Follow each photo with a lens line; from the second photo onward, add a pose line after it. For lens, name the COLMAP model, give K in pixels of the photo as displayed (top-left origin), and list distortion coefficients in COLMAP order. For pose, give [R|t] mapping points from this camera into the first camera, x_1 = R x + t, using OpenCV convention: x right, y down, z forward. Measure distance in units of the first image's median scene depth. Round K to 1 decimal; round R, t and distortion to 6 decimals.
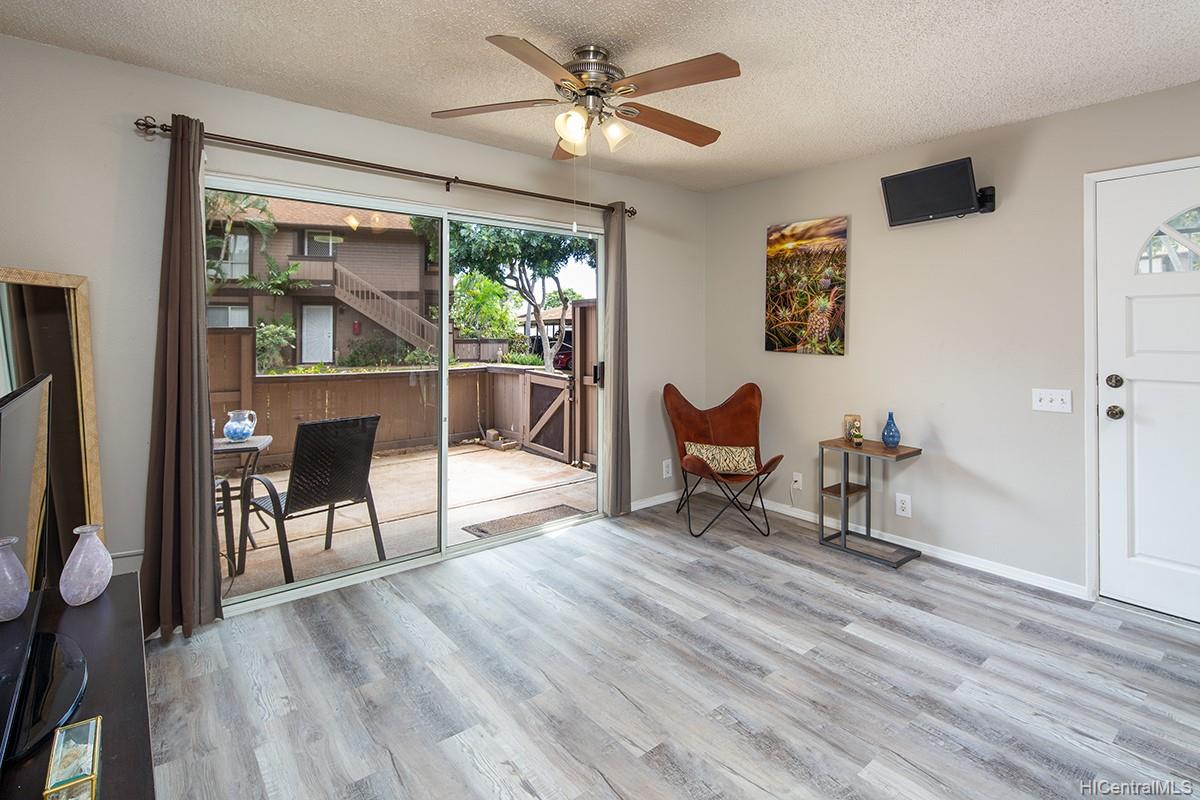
lens RADIAL K [[586.1, 0, 609.8], [0, 586.1, 320.7], [0, 0, 1]] dist [0.001204, -0.002879]
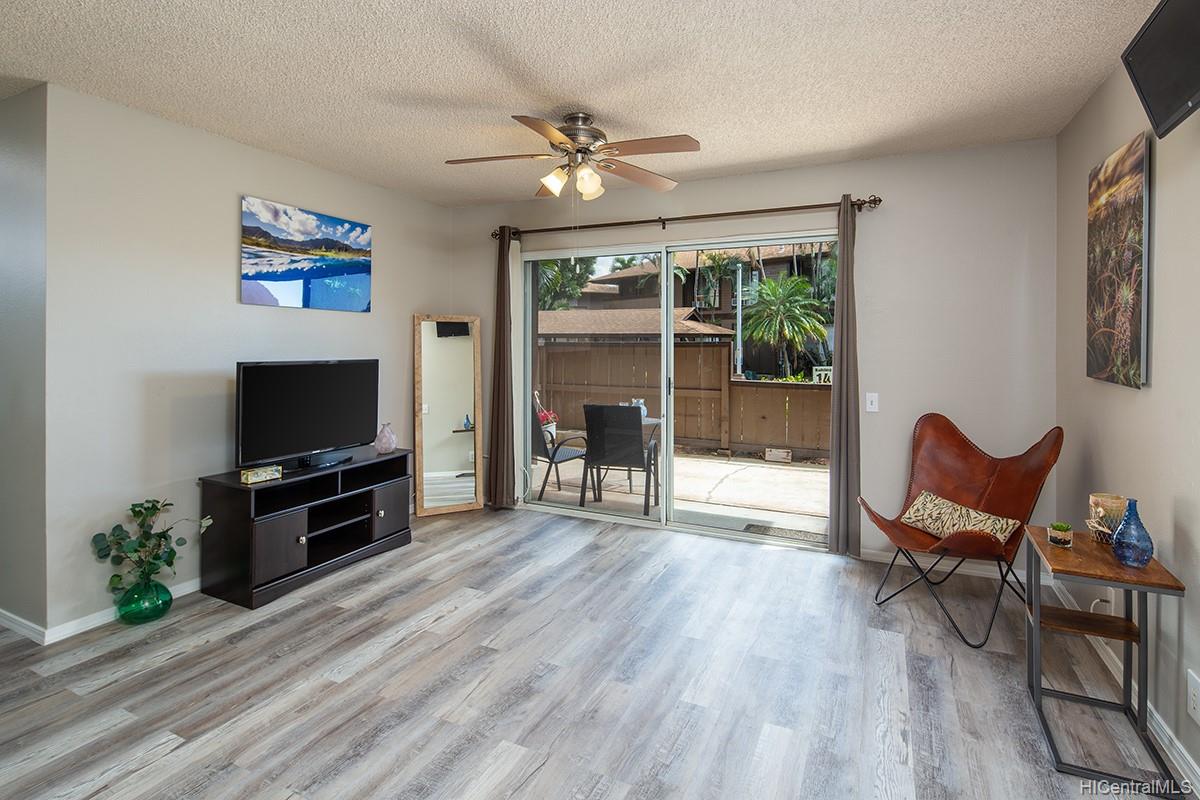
lens RADIAL K [[586.1, 0, 600.2], [0, 586.1, 345.8], [0, 0, 1]] dist [0.001204, -0.002879]
pose [[0.421467, 0.004059, -0.906834, 0.853414], [0.010756, 0.999897, 0.009474, 0.009926], [0.906780, -0.013747, 0.421381, 0.400555]]
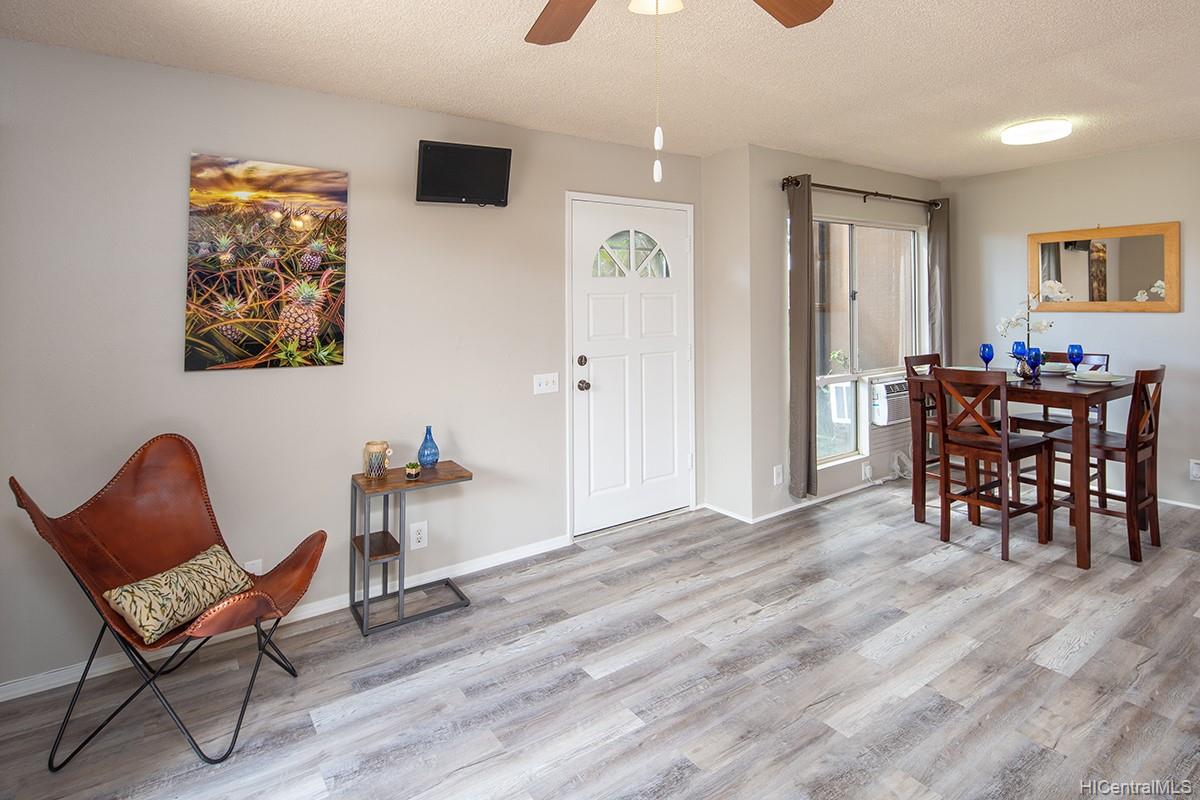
lens RADIAL K [[623.7, 0, 621.1], [0, 623.7, 298.7], [0, 0, 1]] dist [0.001146, -0.000409]
pose [[0.064368, 0.007792, 0.997896, -0.432159], [0.004275, 0.999958, -0.008084, -0.017132], [-0.997917, 0.004787, 0.064332, 0.759631]]
